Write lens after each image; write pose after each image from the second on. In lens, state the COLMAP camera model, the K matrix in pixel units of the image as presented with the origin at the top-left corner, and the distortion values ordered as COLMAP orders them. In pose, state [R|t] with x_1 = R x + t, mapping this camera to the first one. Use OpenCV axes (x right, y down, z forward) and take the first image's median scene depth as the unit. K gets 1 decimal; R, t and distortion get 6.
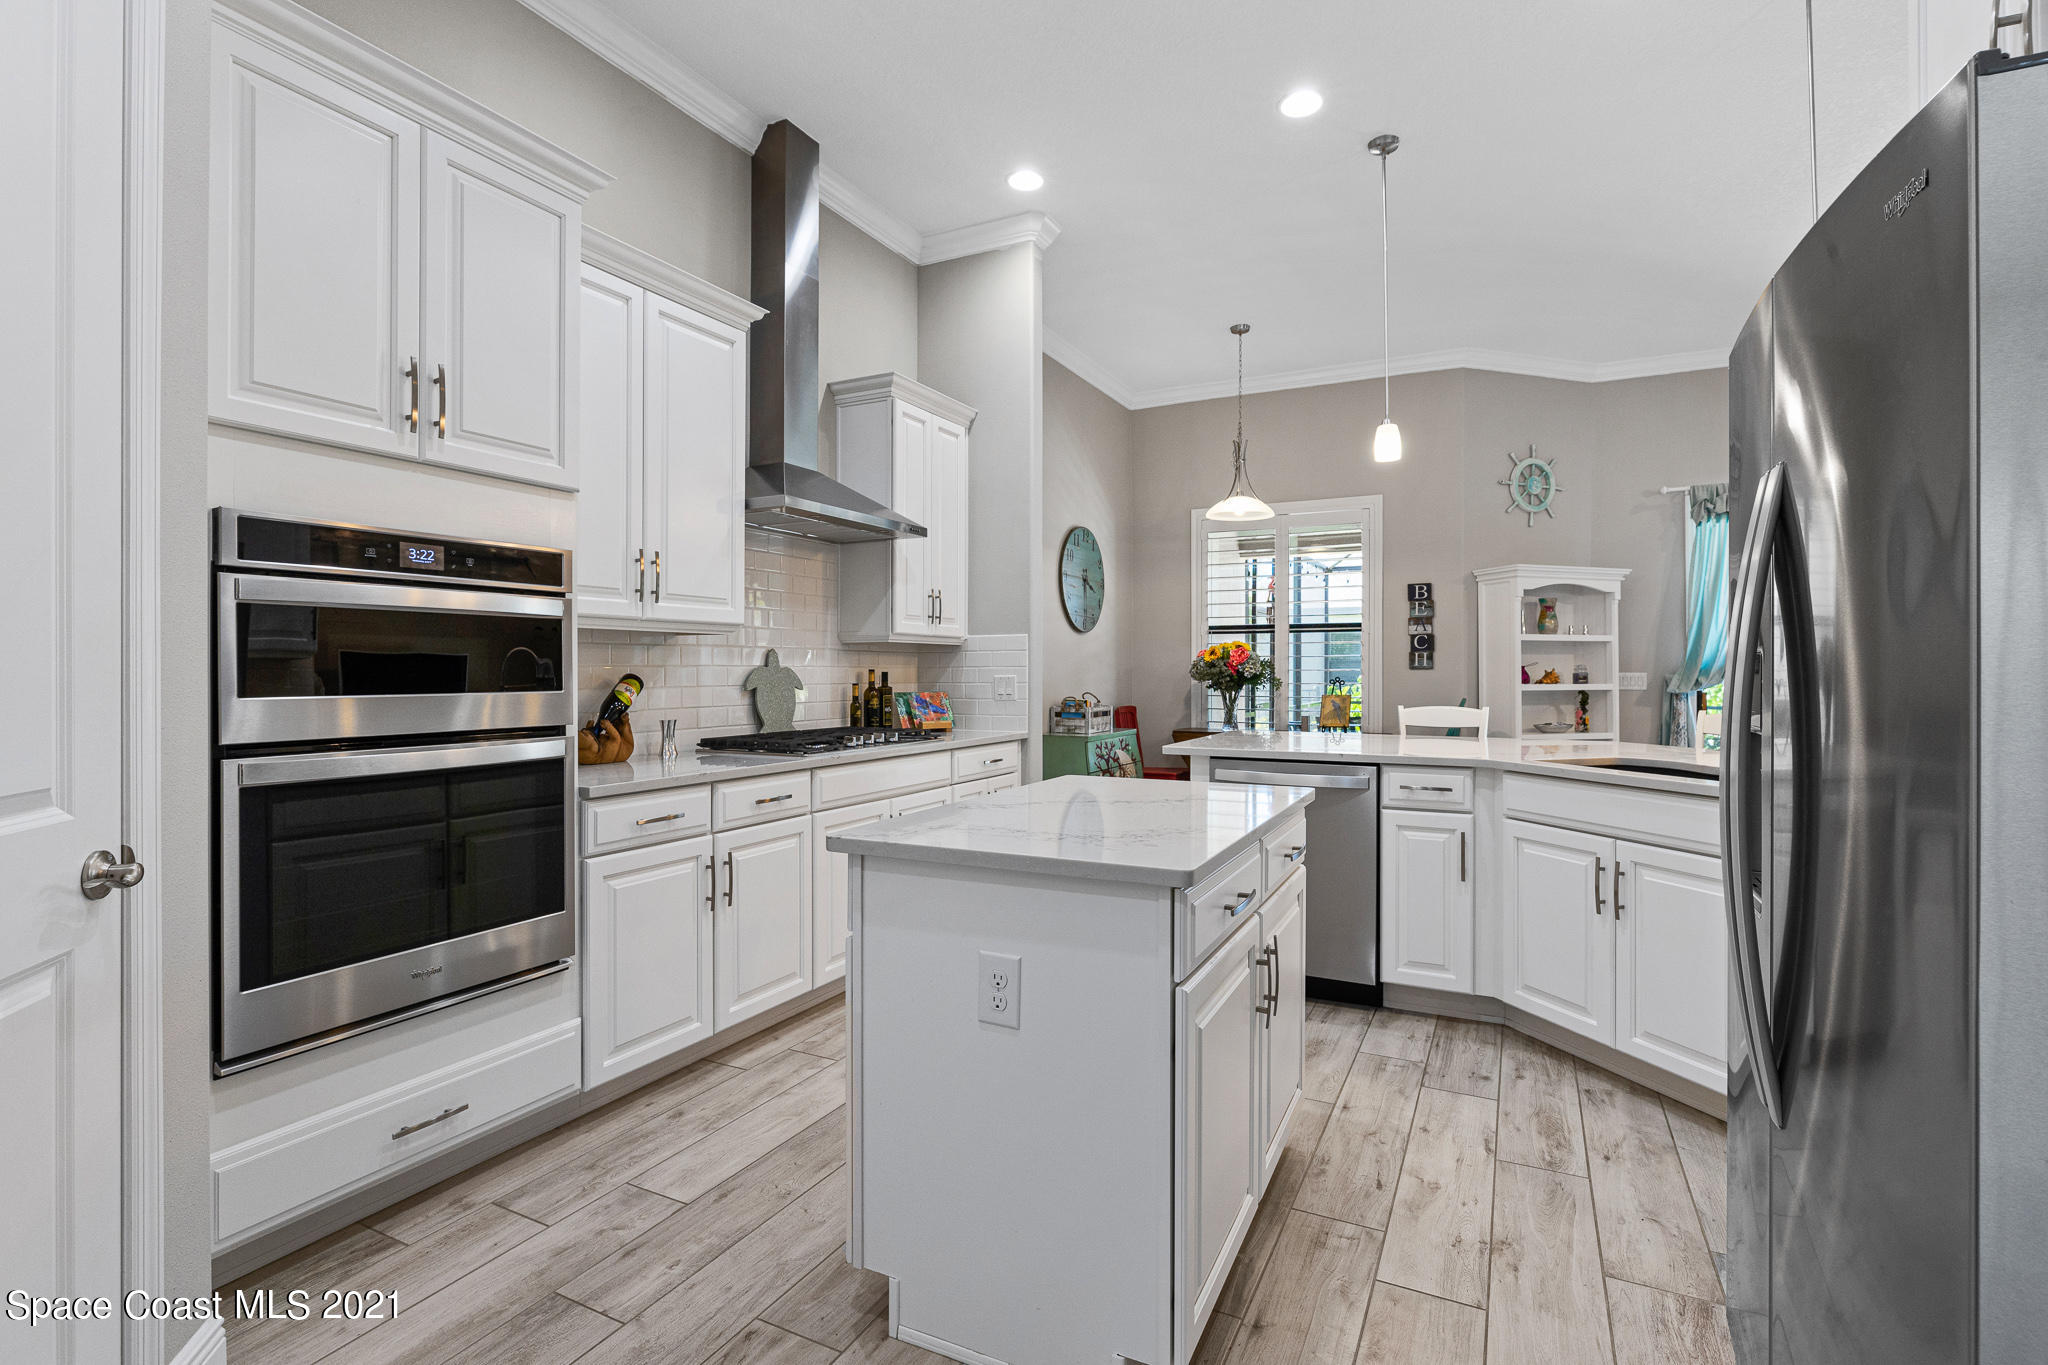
lens RADIAL K [[968.1, 0, 1020.9], [0, 968.1, 668.6], [0, 0, 1]] dist [-0.004038, 0.000197]
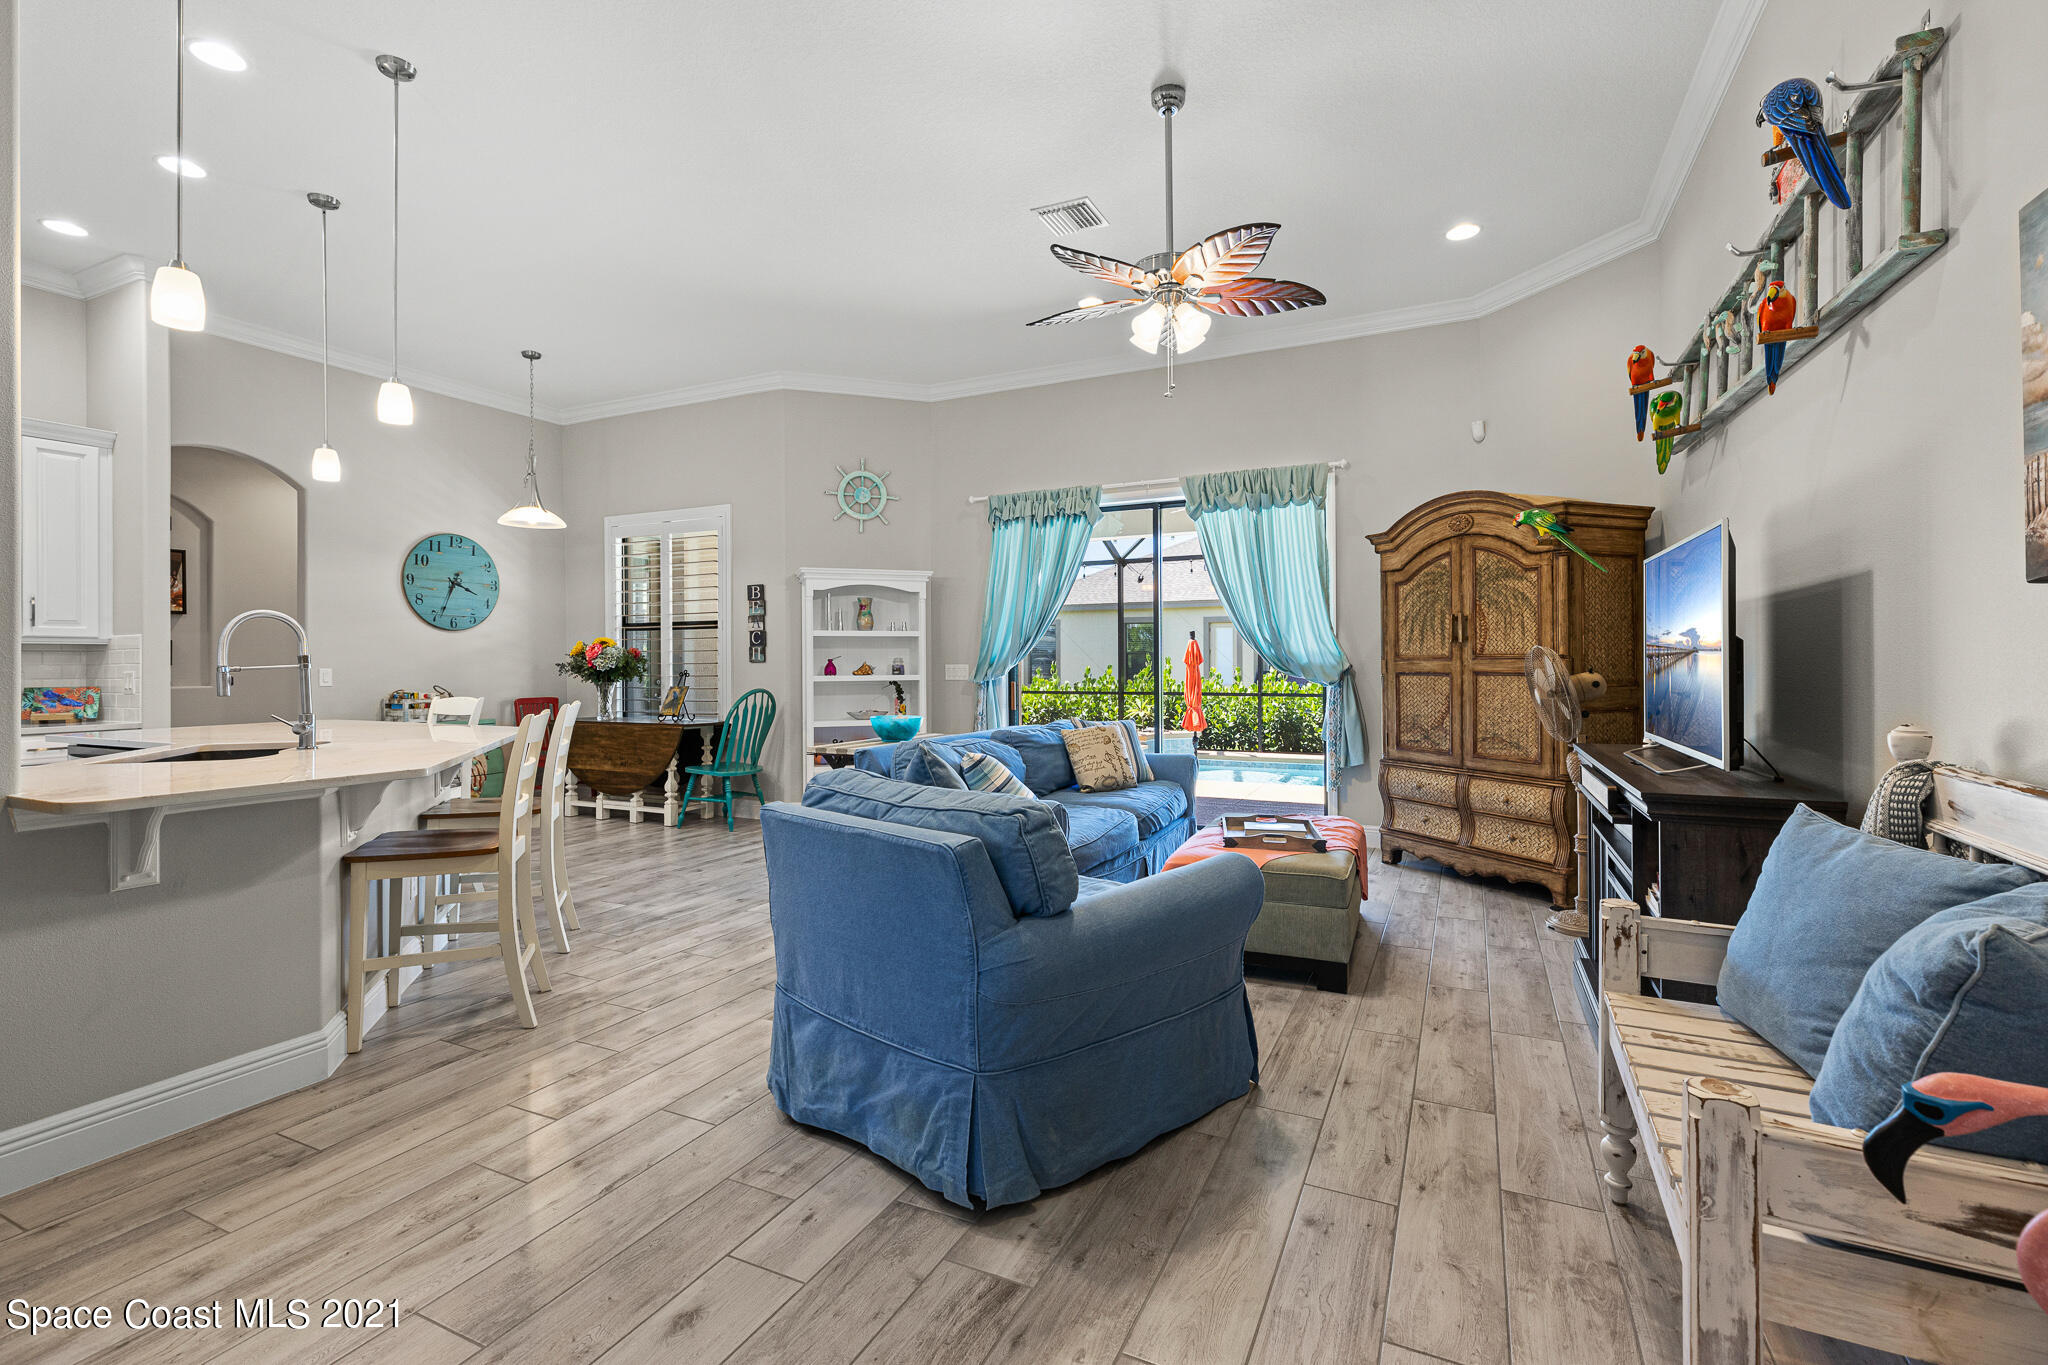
lens RADIAL K [[918.2, 0, 1021.0], [0, 918.2, 659.3], [0, 0, 1]] dist [0.000437, -0.000138]
pose [[0.999693, -0.004990, 0.024271, 1.044010], [0.005019, 0.999987, -0.001103, -0.000788], [-0.024265, 0.001224, 0.999705, -0.078319]]
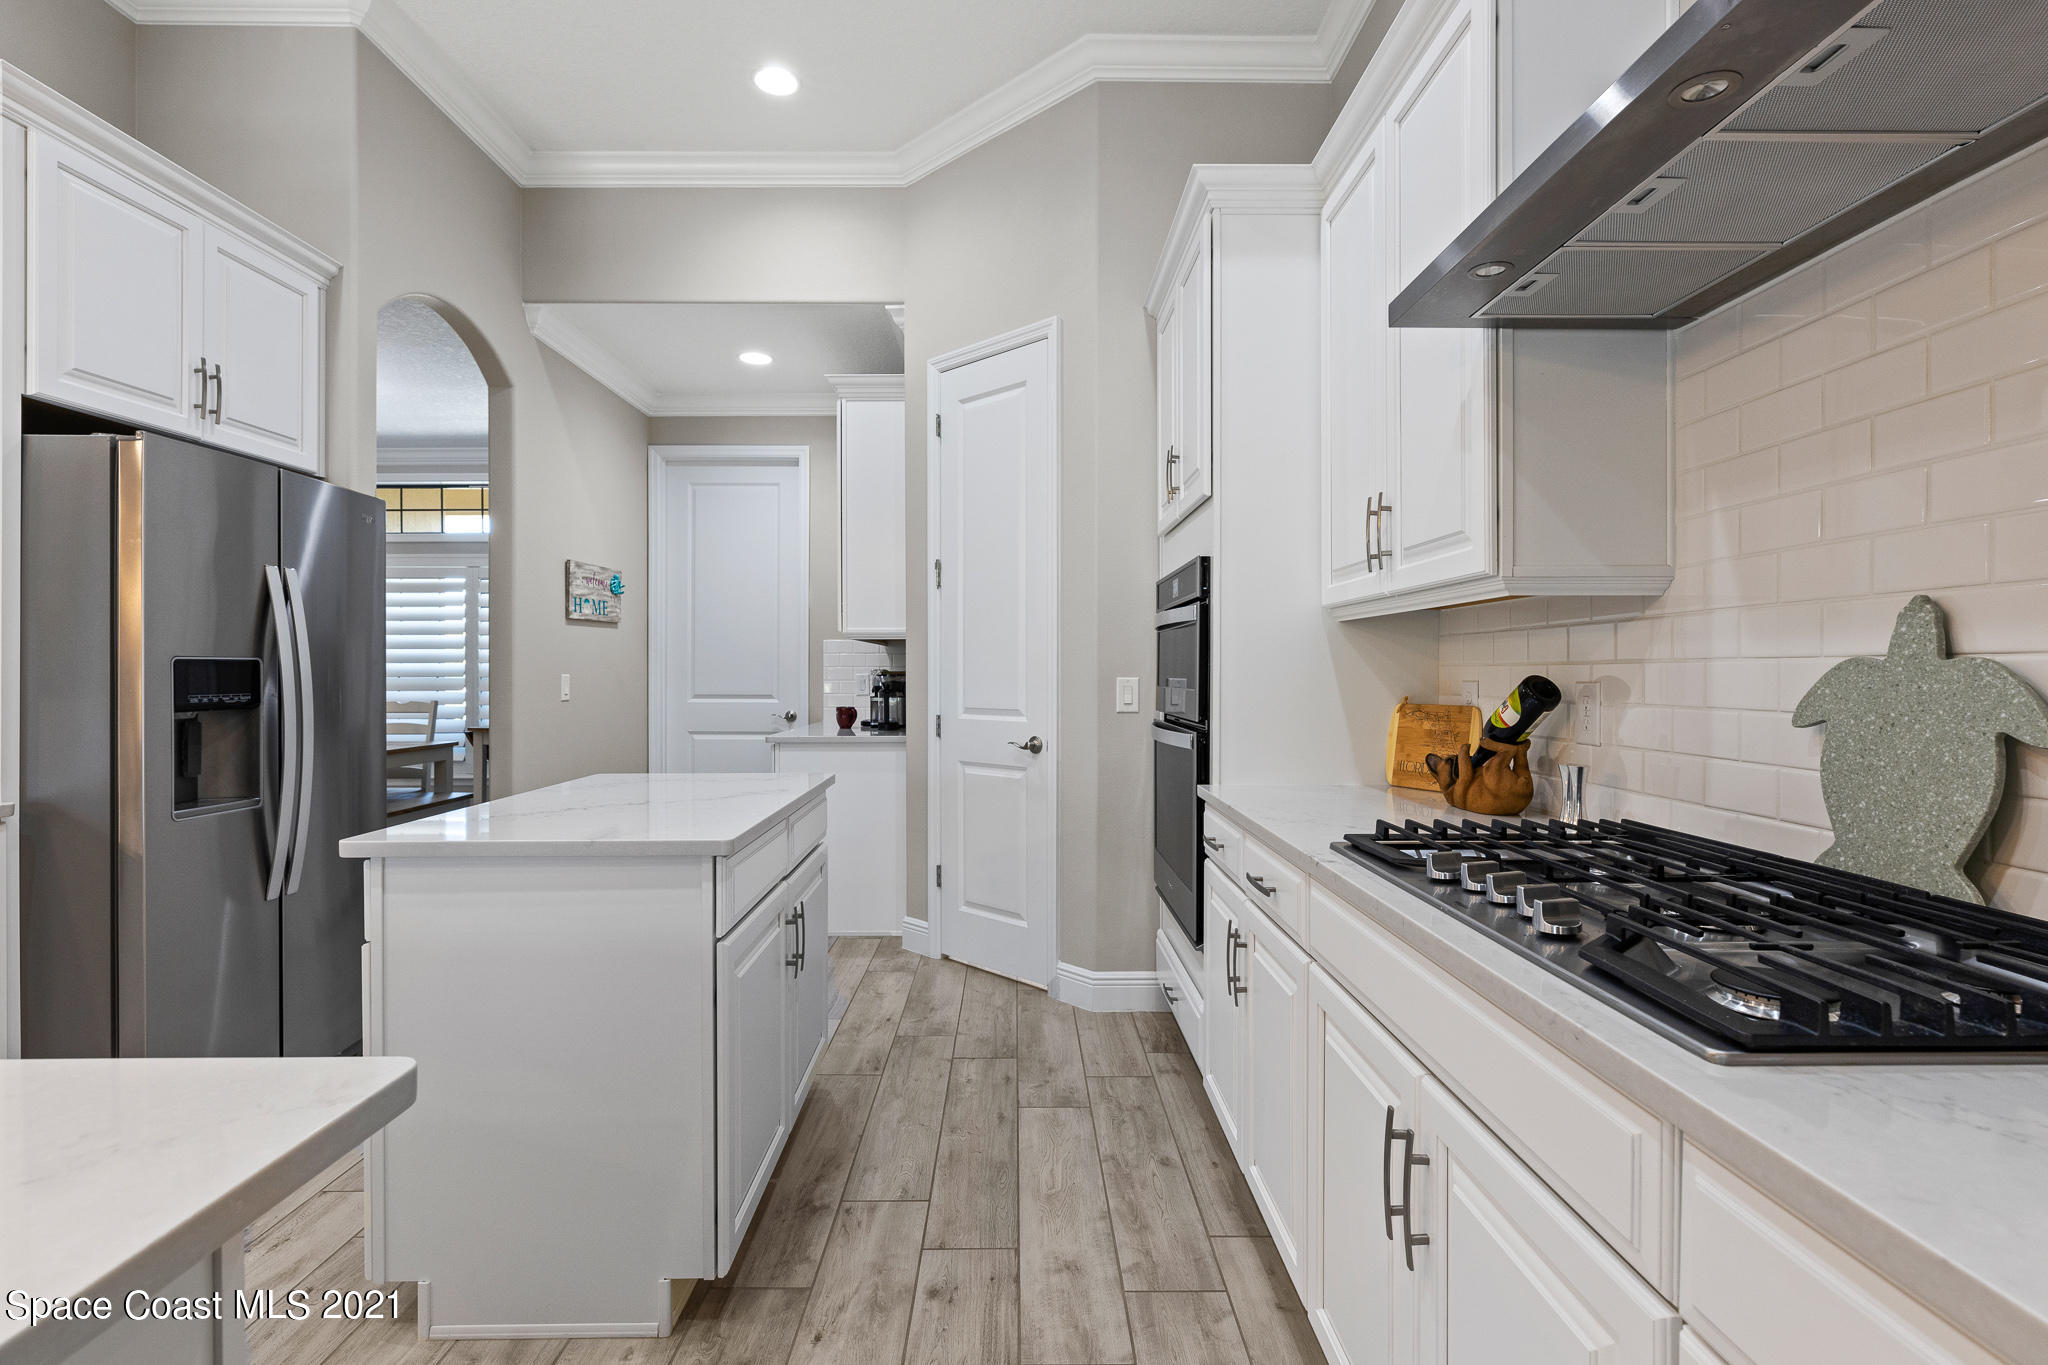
lens RADIAL K [[964.3, 0, 1027.7], [0, 964.3, 670.5], [0, 0, 1]] dist [-0.003925, 0.000205]
pose [[-0.881081, 0.000410, -0.472966, 0.107805], [0.000766, 1.000000, -0.000560, 0.001342], [0.472965, -0.000856, -0.881081, 1.015129]]
